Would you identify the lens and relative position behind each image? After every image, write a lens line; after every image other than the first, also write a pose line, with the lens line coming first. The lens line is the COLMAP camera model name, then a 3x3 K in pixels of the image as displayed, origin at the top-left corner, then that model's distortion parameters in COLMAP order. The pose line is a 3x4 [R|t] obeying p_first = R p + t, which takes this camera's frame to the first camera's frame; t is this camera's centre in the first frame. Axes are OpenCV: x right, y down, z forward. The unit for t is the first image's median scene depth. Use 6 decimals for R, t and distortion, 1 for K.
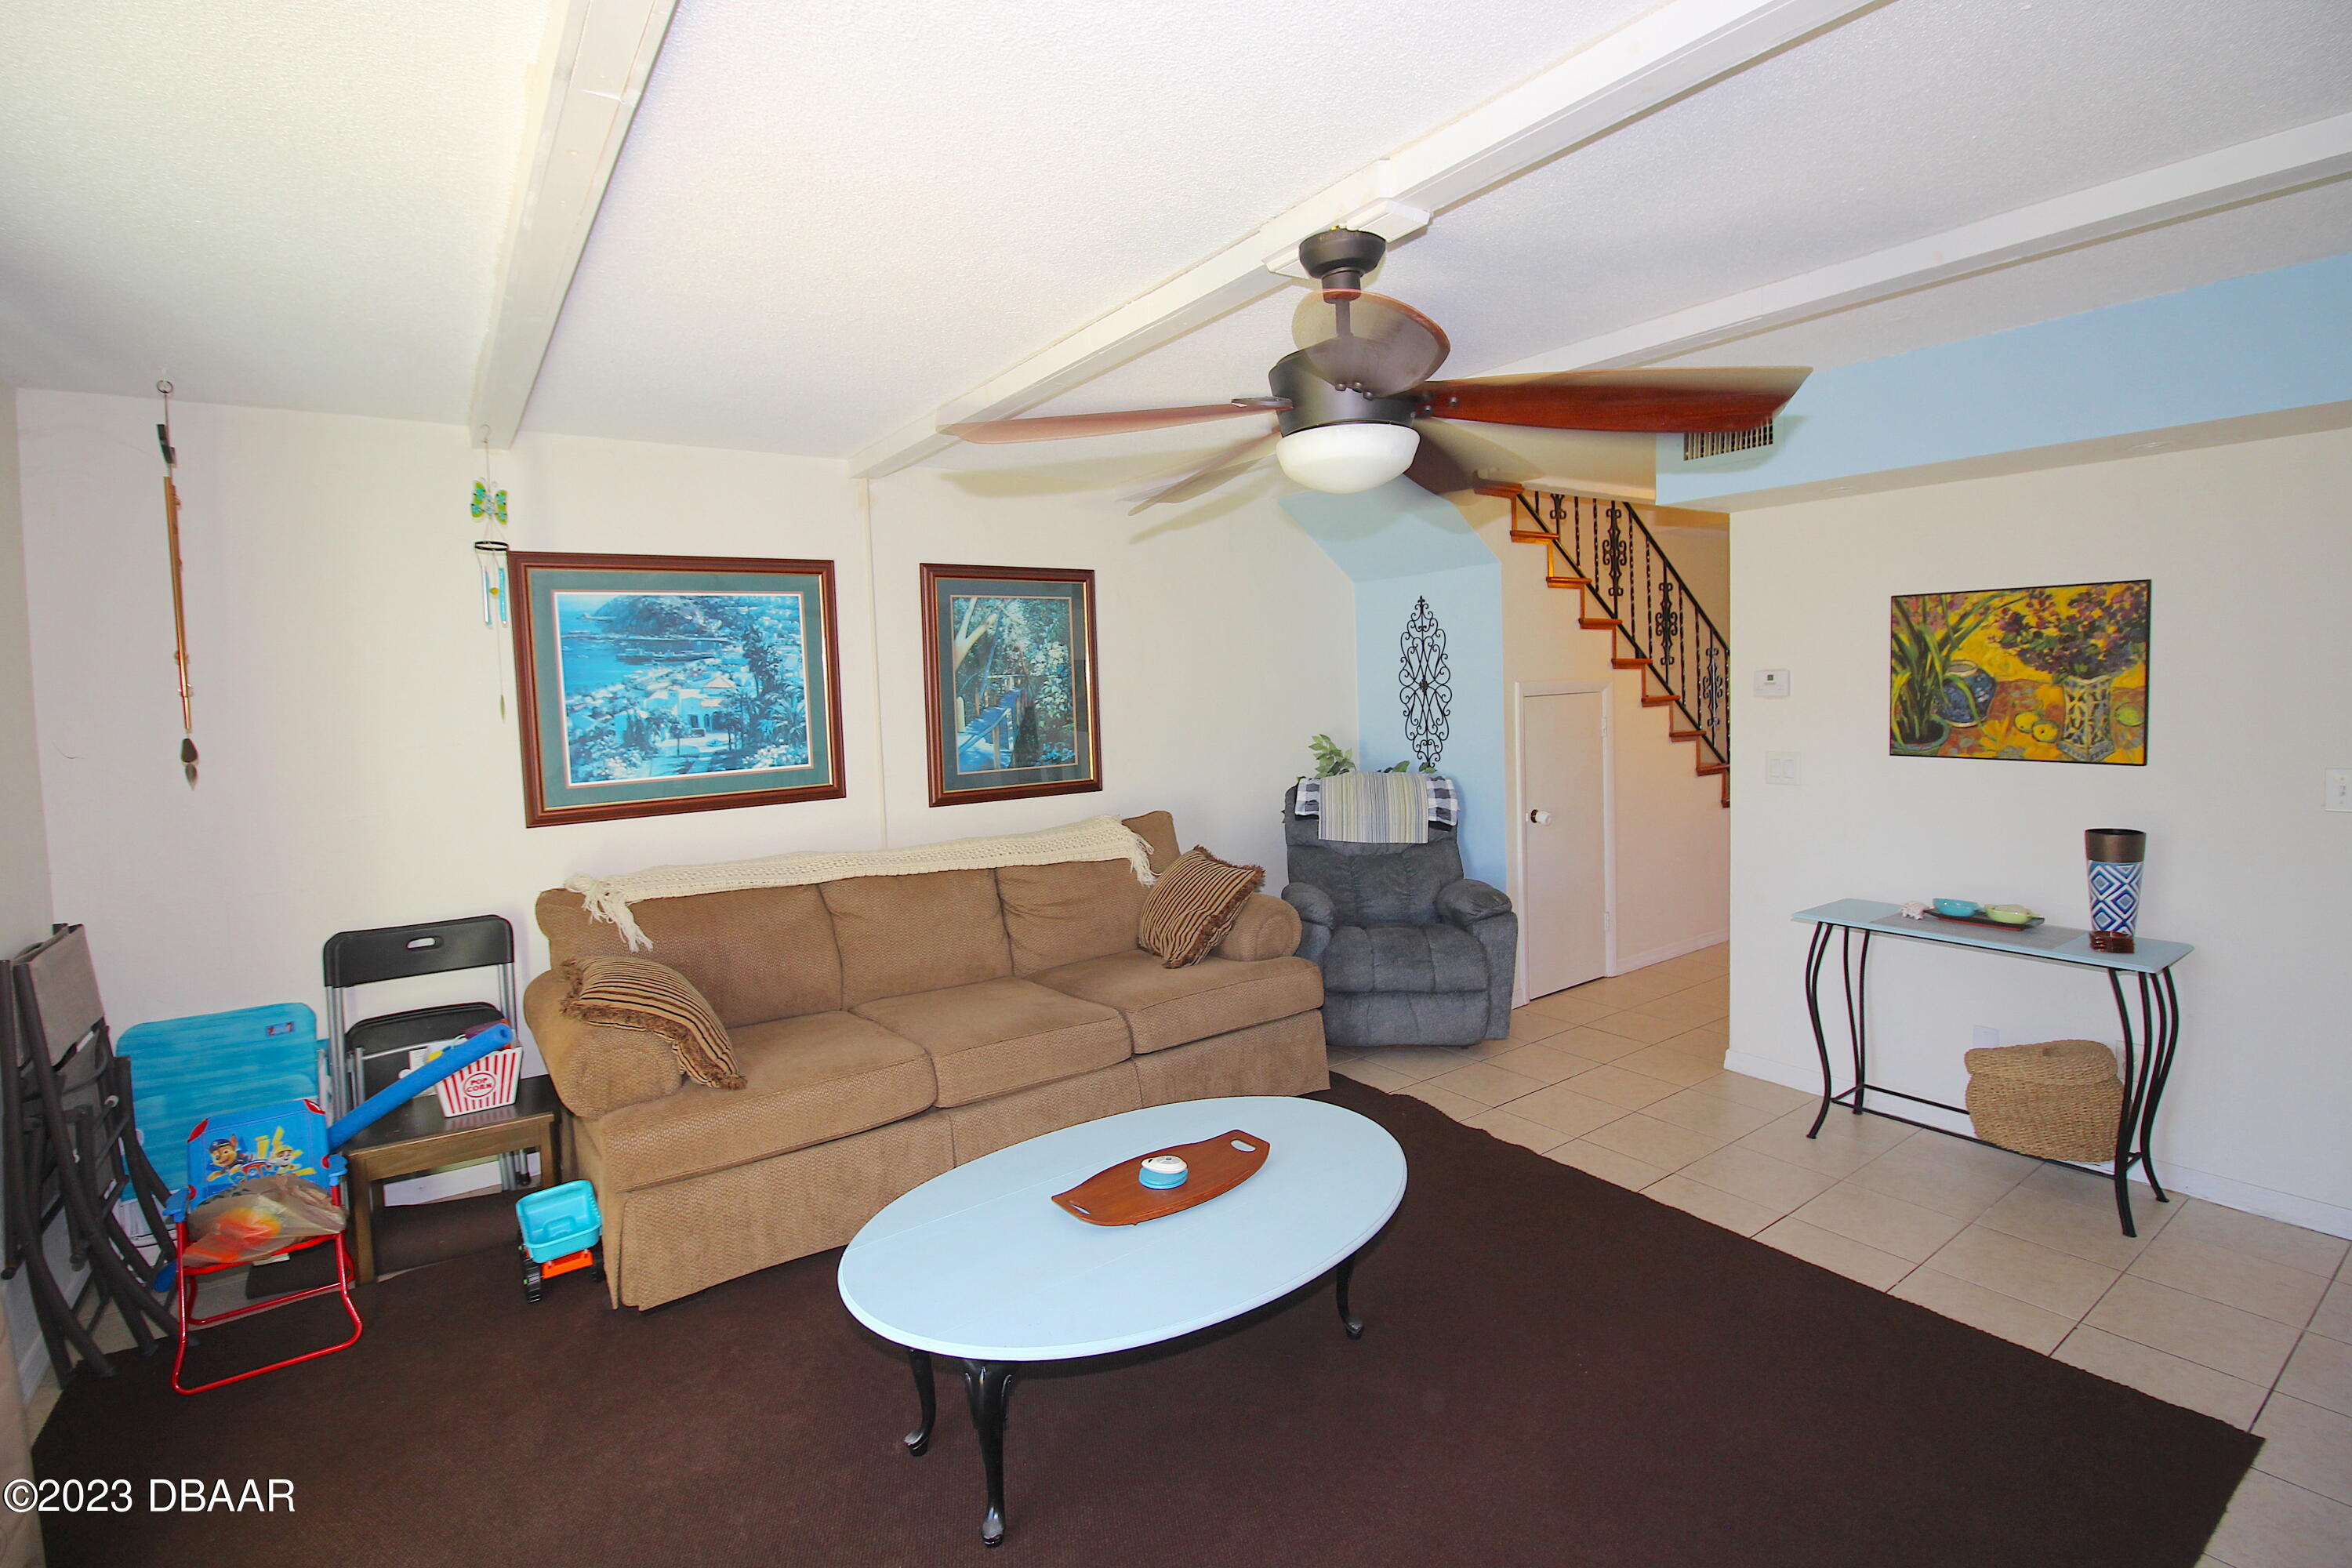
lens RADIAL K [[1087.2, 0, 1161.9], [0, 1087.2, 728.5], [0, 0, 1]] dist [0.000994, -0.008751]
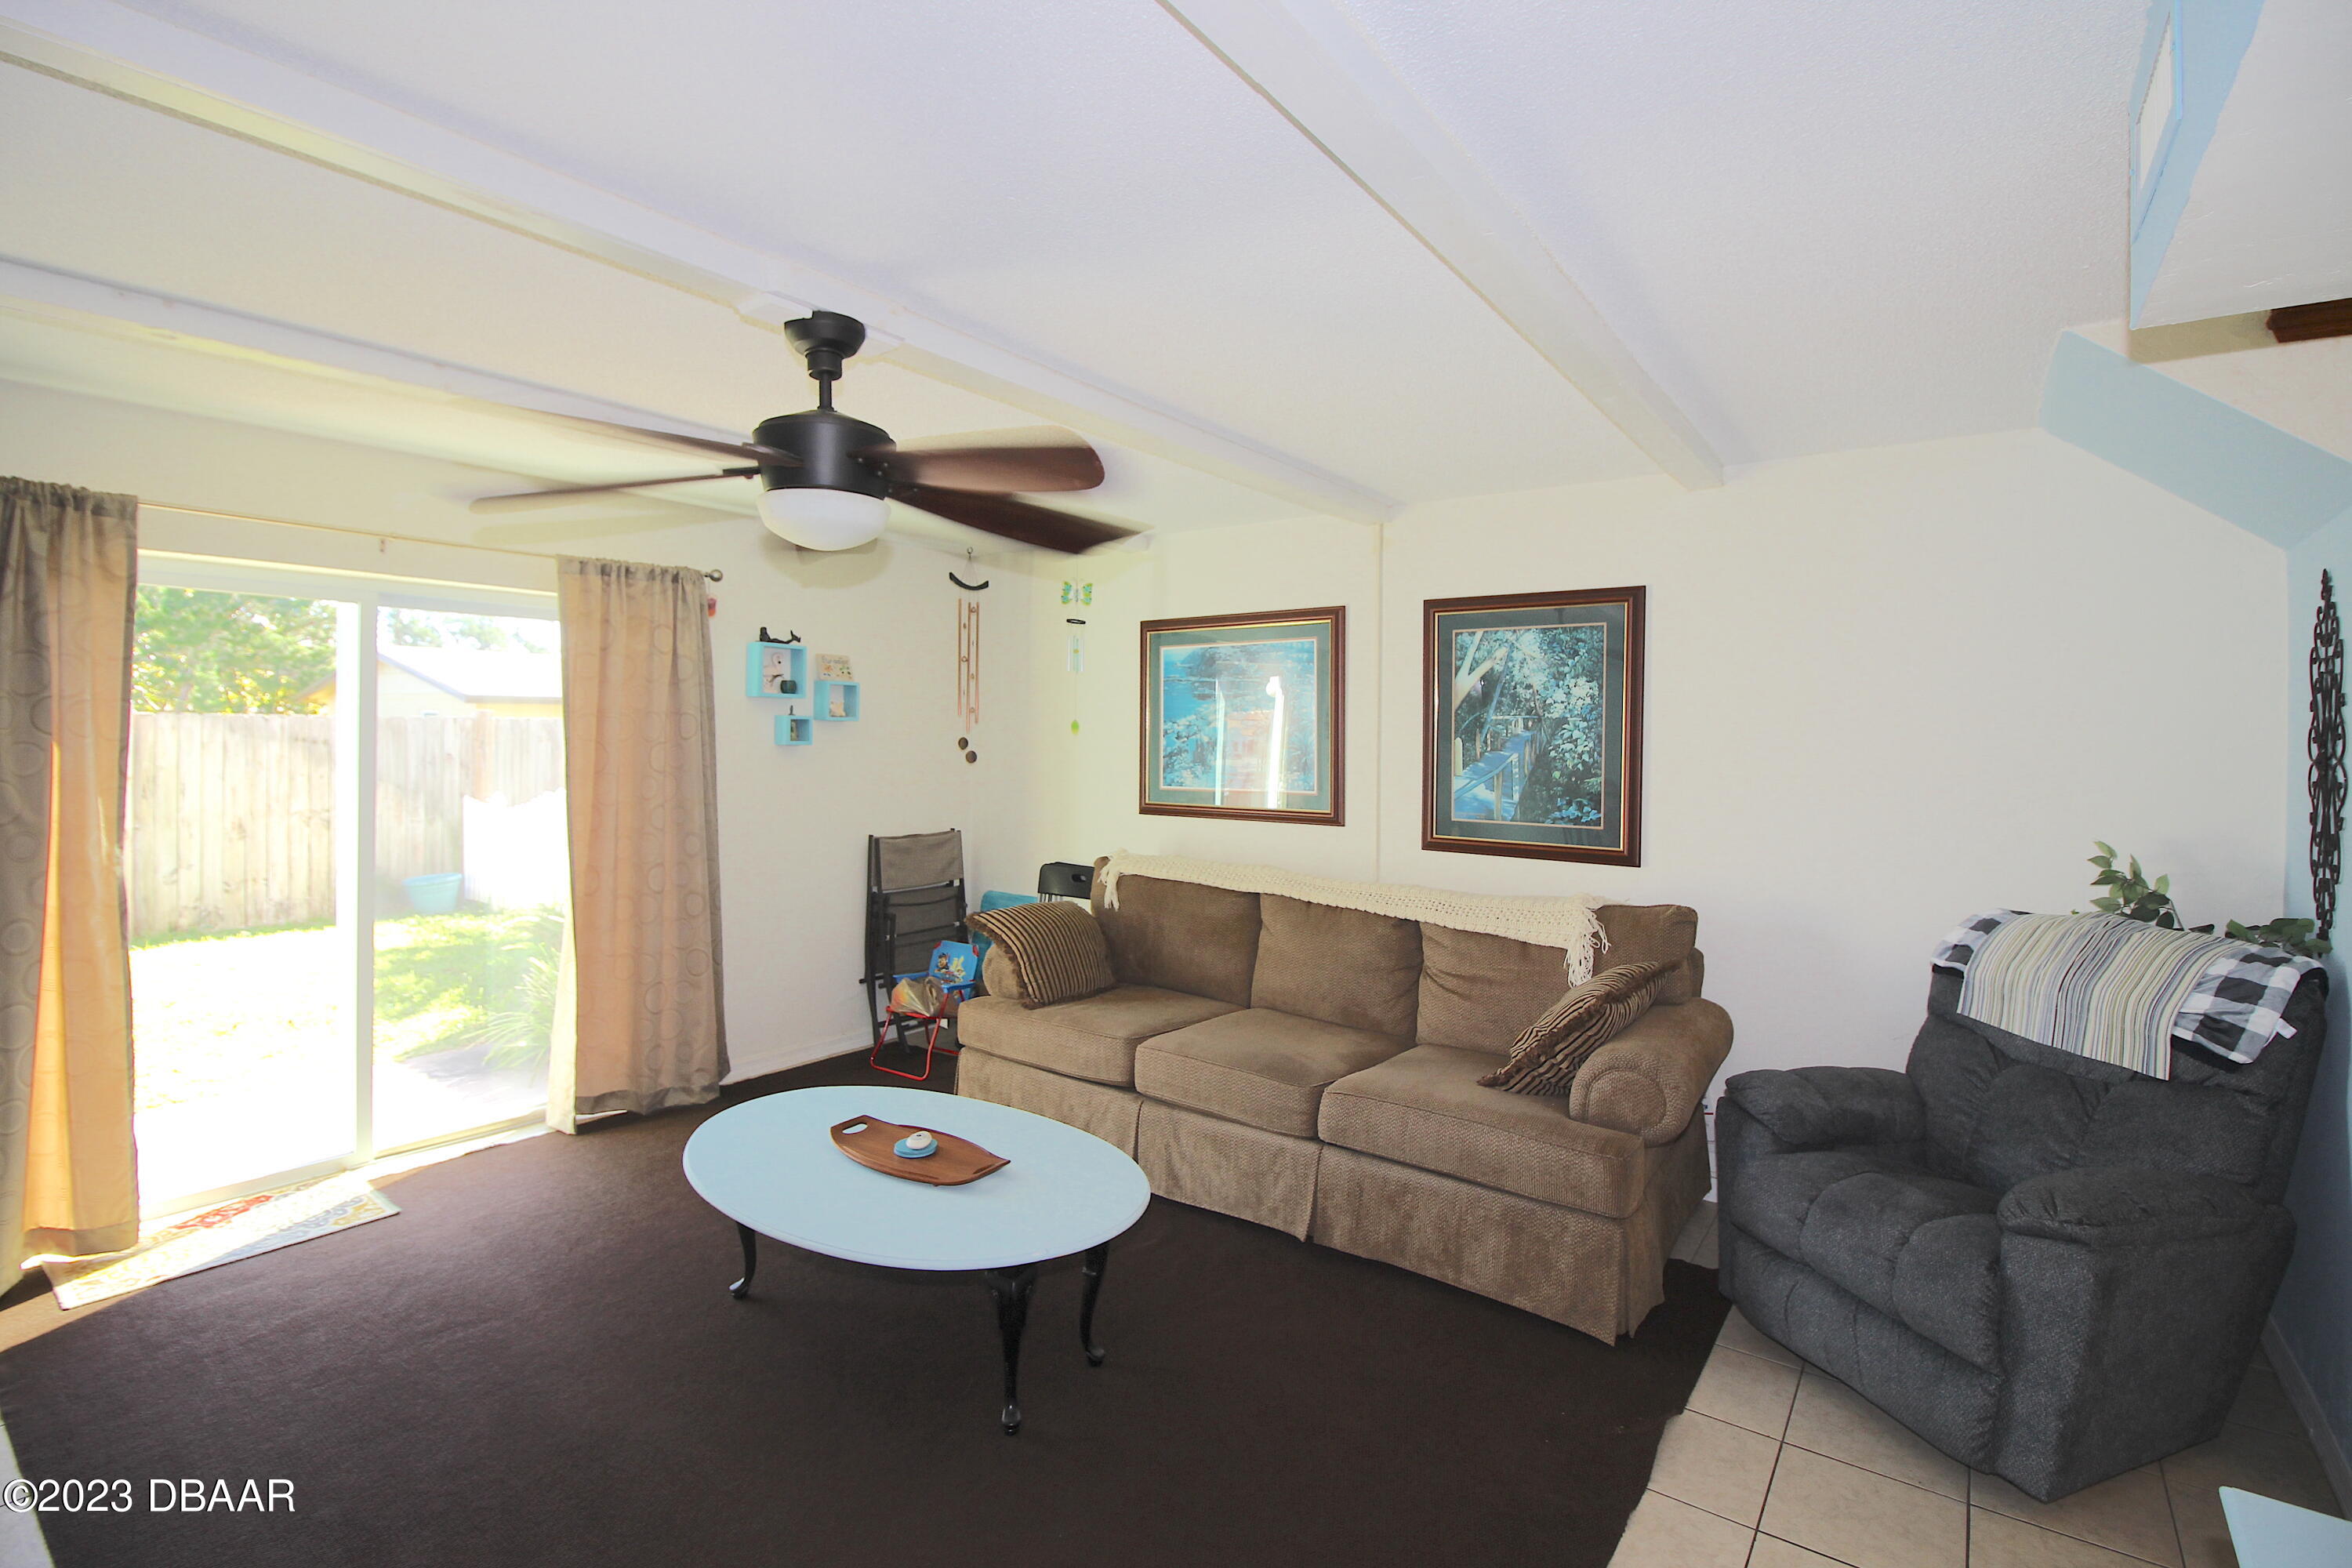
lens RADIAL K [[1087.2, 0, 1161.9], [0, 1087.2, 728.5], [0, 0, 1]] dist [0.000994, -0.008751]
pose [[0.309149, 0.033067, -0.950439, 0.625988], [-0.063418, 0.997888, 0.014090, -0.034117], [0.948897, 0.055919, 0.310593, 0.464375]]
